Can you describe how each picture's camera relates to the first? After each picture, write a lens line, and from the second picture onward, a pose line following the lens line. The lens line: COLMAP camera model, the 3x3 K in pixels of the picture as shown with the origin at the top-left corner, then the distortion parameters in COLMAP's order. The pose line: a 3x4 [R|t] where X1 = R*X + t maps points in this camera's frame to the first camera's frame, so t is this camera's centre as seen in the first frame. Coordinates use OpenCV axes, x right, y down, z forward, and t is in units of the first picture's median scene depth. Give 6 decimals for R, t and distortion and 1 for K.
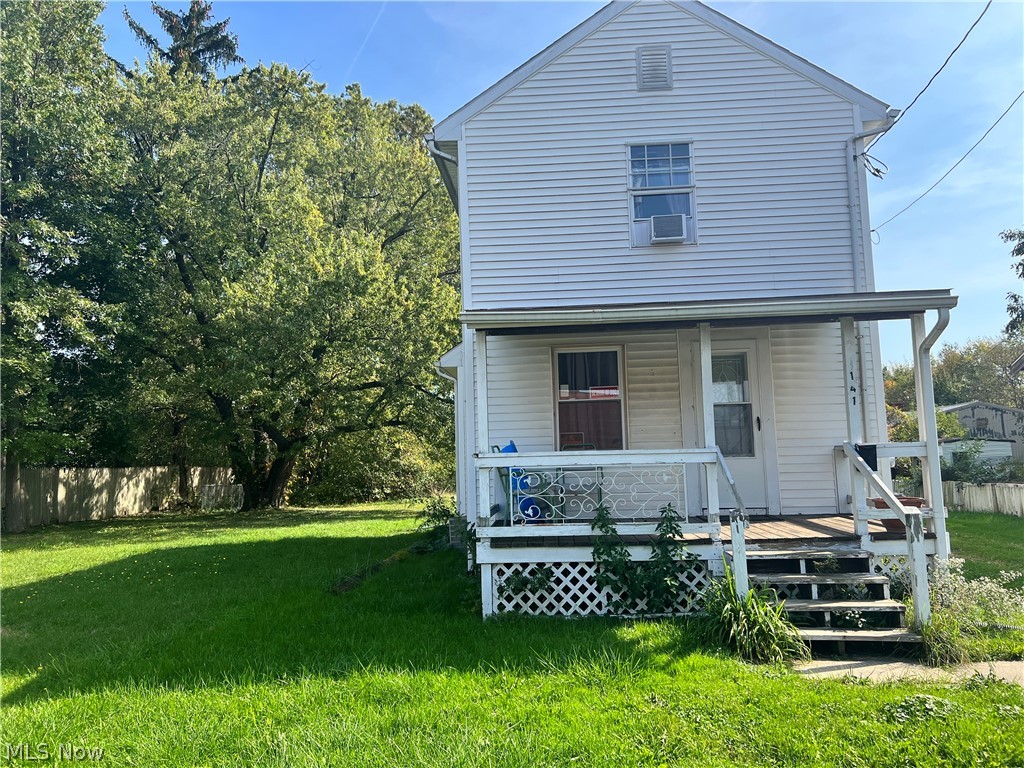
lens RADIAL K [[1013.0, 0, 512.0], [0, 1013.0, 384.0], [0, 0, 1]] dist [0.132765, -0.380166]
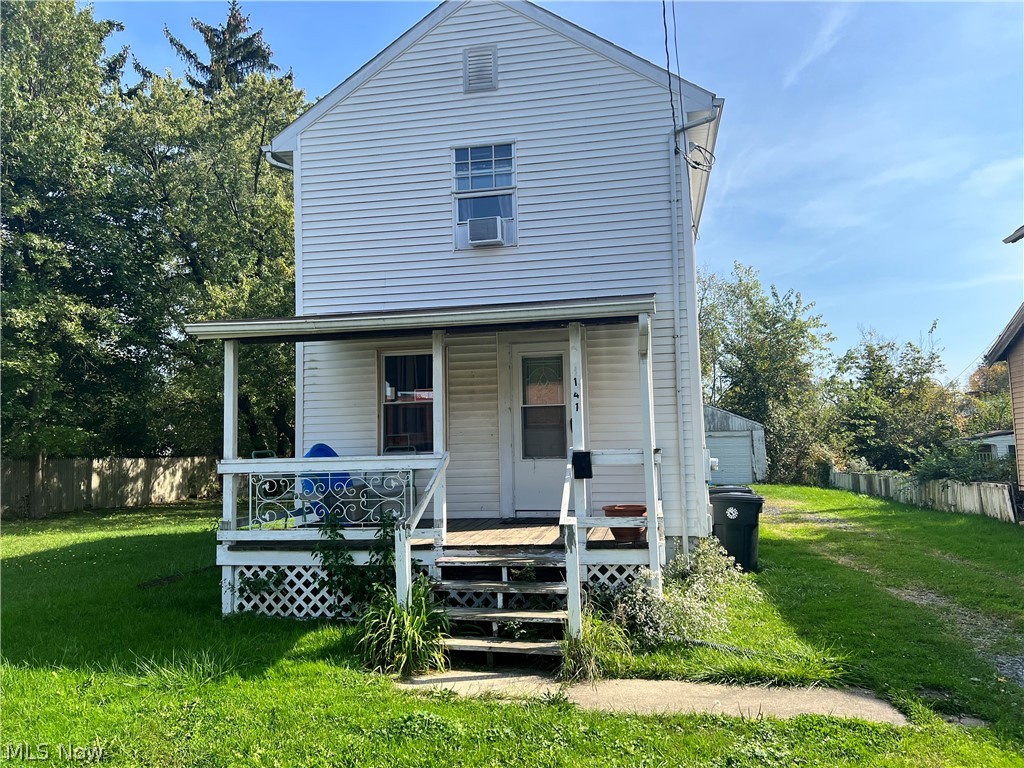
lens RADIAL K [[1013.0, 0, 512.0], [0, 1013.0, 384.0], [0, 0, 1]] dist [0.132765, -0.380166]
pose [[0.984101, -0.007391, -0.177457, 0.352241], [0.010273, 0.999830, 0.015322, -0.017130], [0.177314, -0.016902, 0.984009, 0.019533]]
